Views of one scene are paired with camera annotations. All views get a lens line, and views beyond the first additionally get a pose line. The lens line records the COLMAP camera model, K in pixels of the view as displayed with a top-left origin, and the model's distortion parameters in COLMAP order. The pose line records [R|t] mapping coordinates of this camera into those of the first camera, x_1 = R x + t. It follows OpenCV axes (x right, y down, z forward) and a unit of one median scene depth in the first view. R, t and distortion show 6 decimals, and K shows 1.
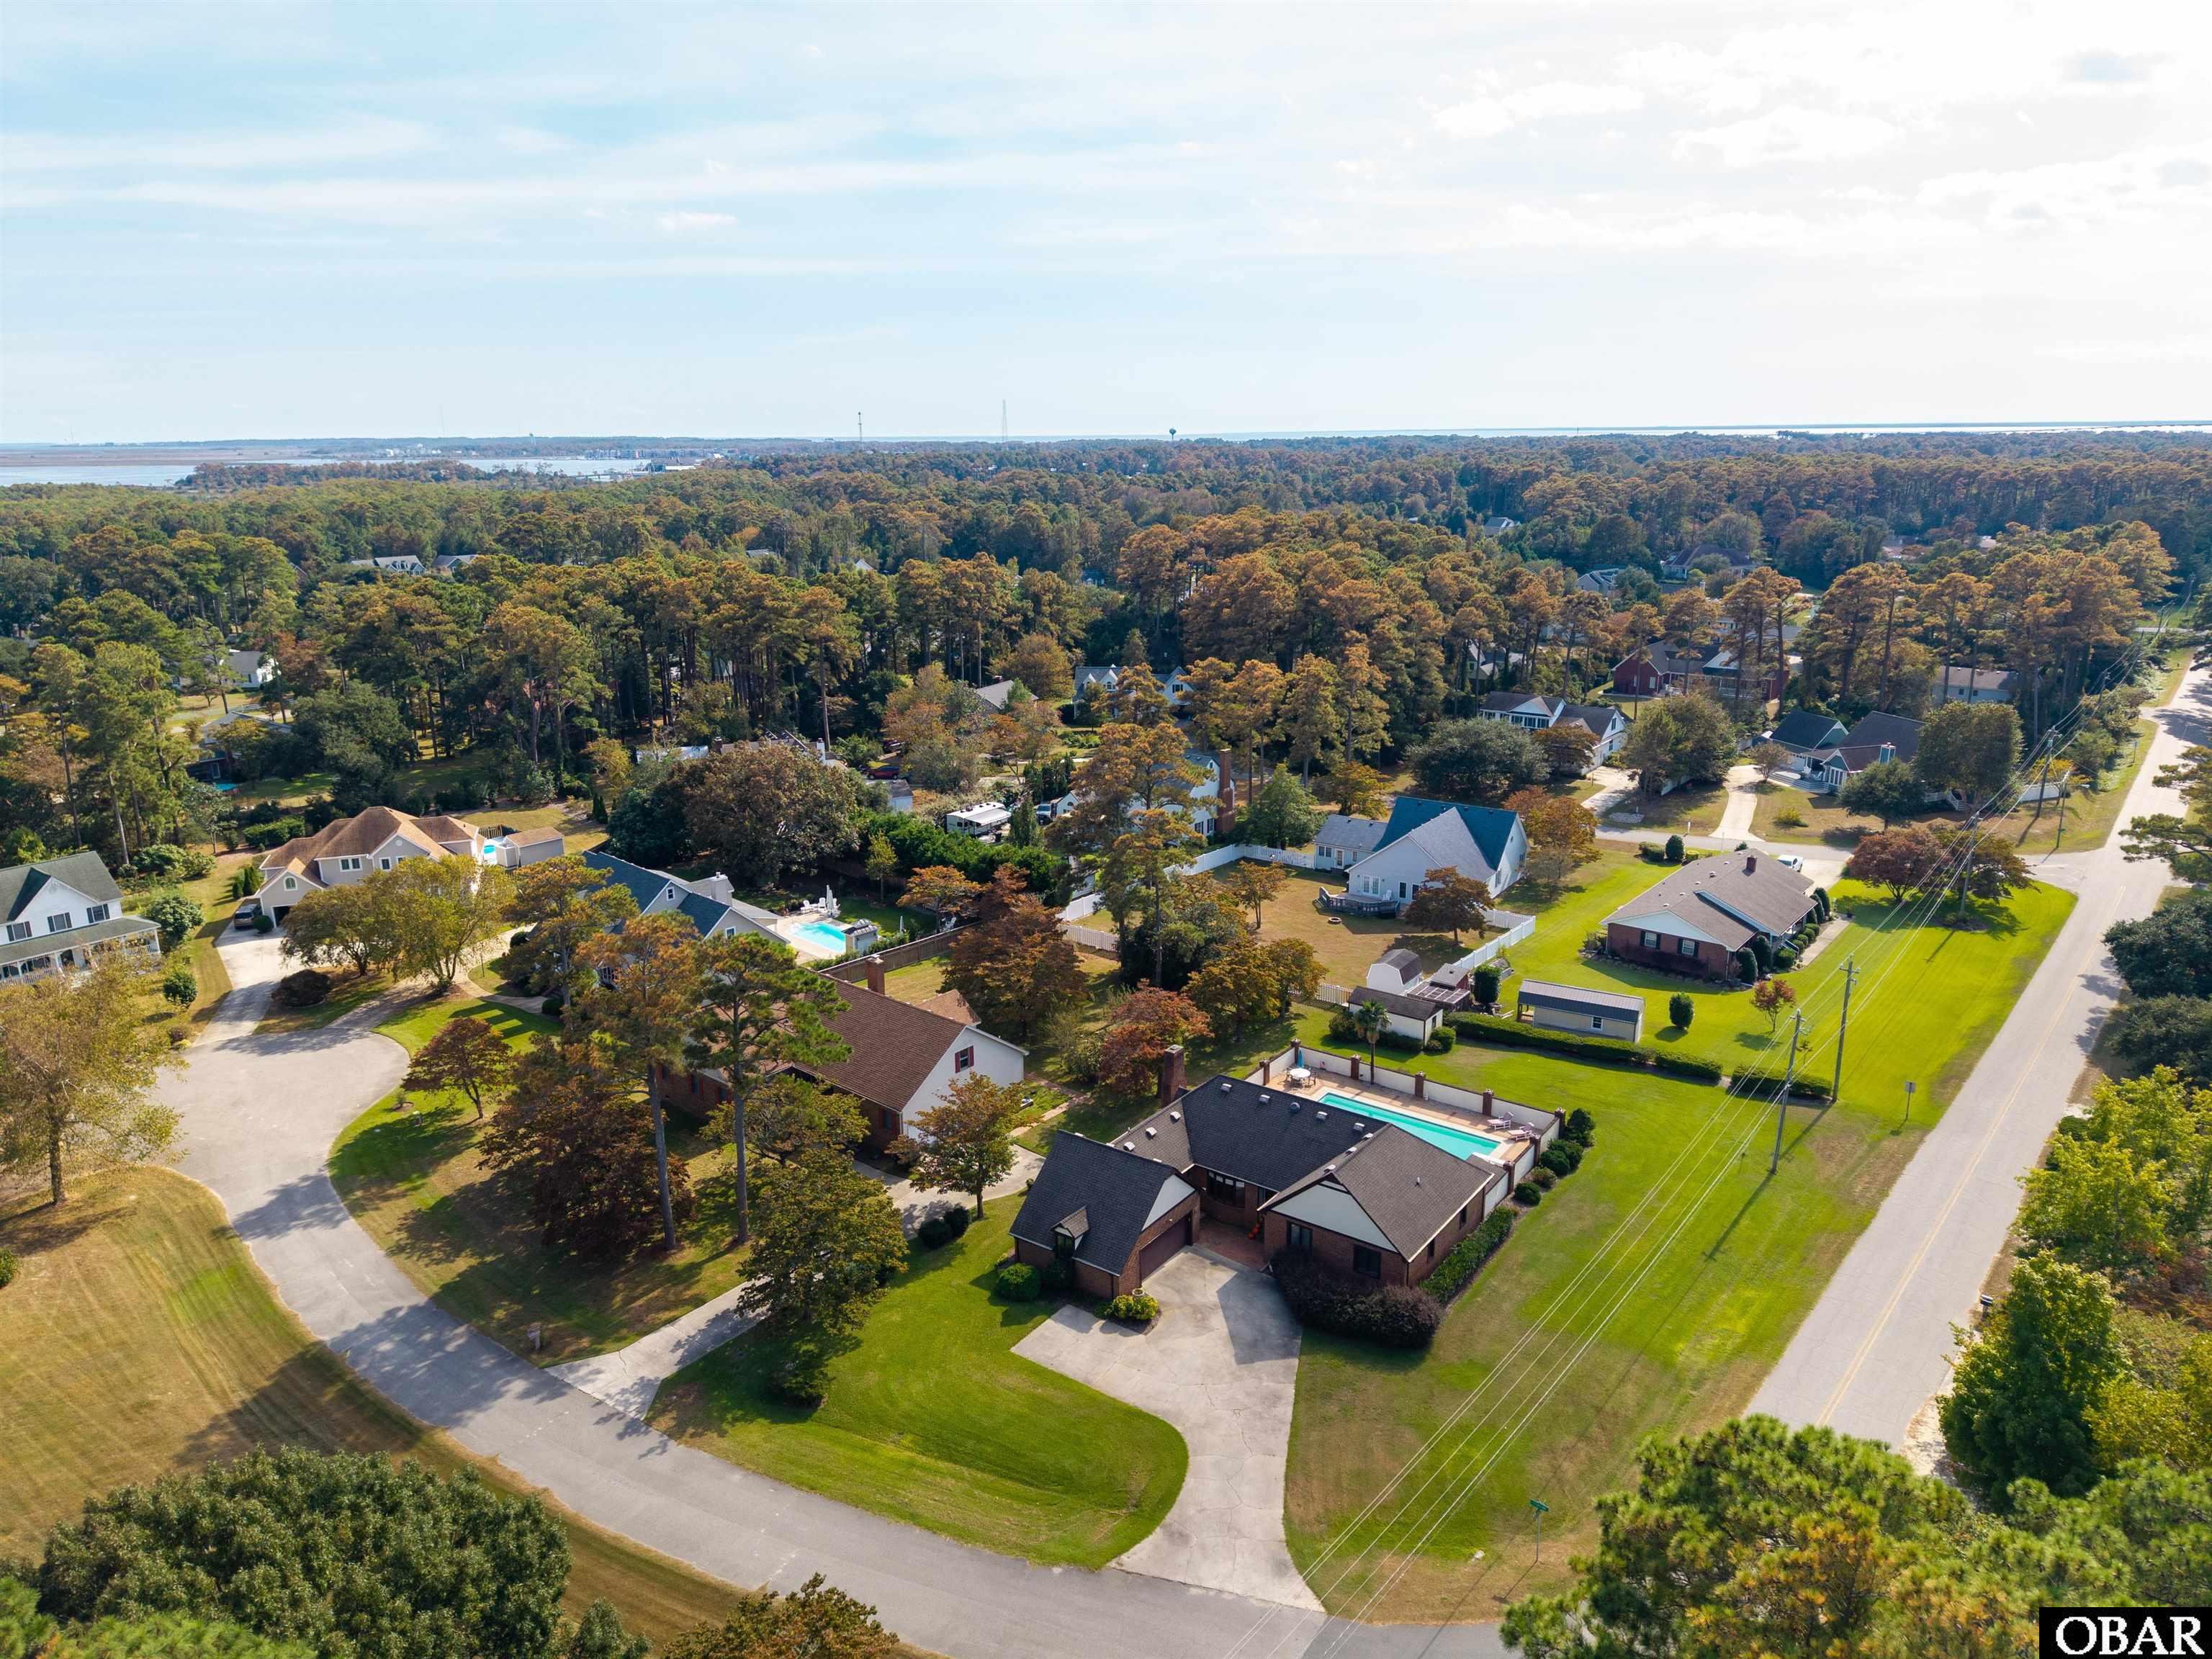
lens RADIAL K [[1455.5, 0, 1106.0], [0, 1455.5, 829.5], [0, 0, 1]] dist [0.028952, -0.025555]
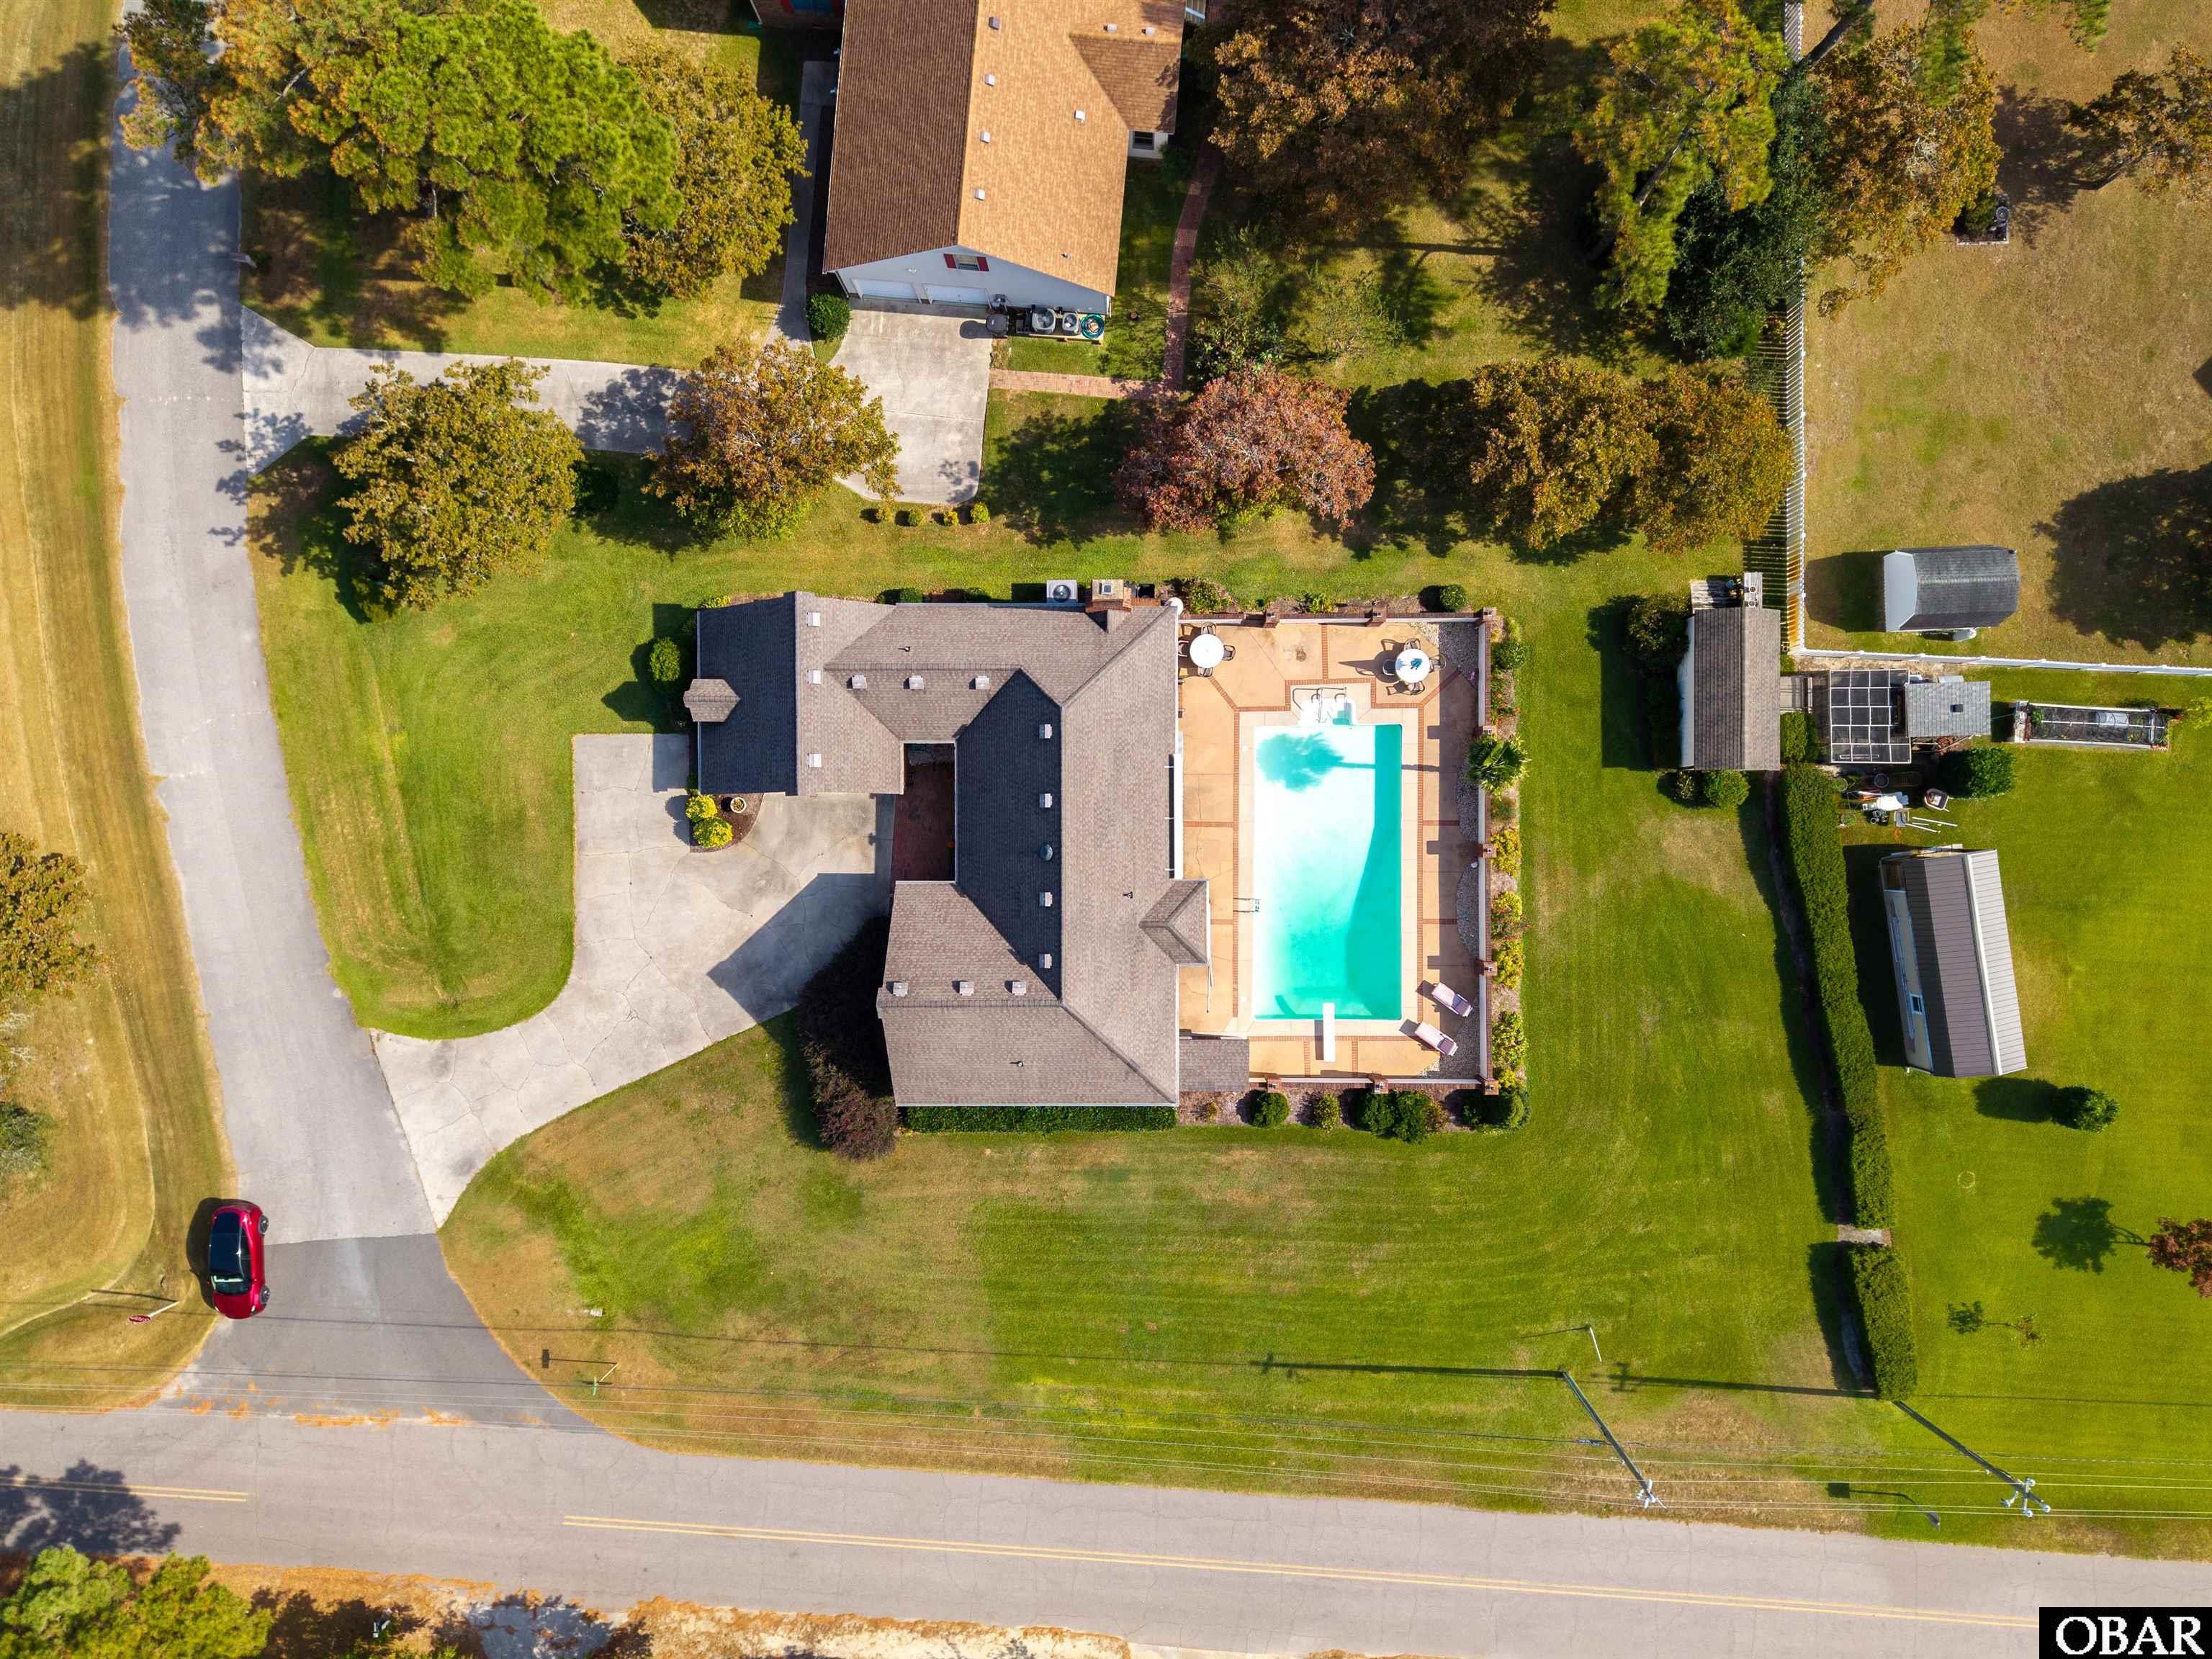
lens RADIAL K [[1455.5, 0, 1106.0], [0, 1455.5, 829.5], [0, 0, 1]] dist [0.028952, -0.025555]
pose [[0.591367, 0.806393, -0.003868, 0.173323], [-0.212047, 0.160128, 0.964051, -0.549180], [0.778024, -0.569288, 0.265687, 1.052595]]
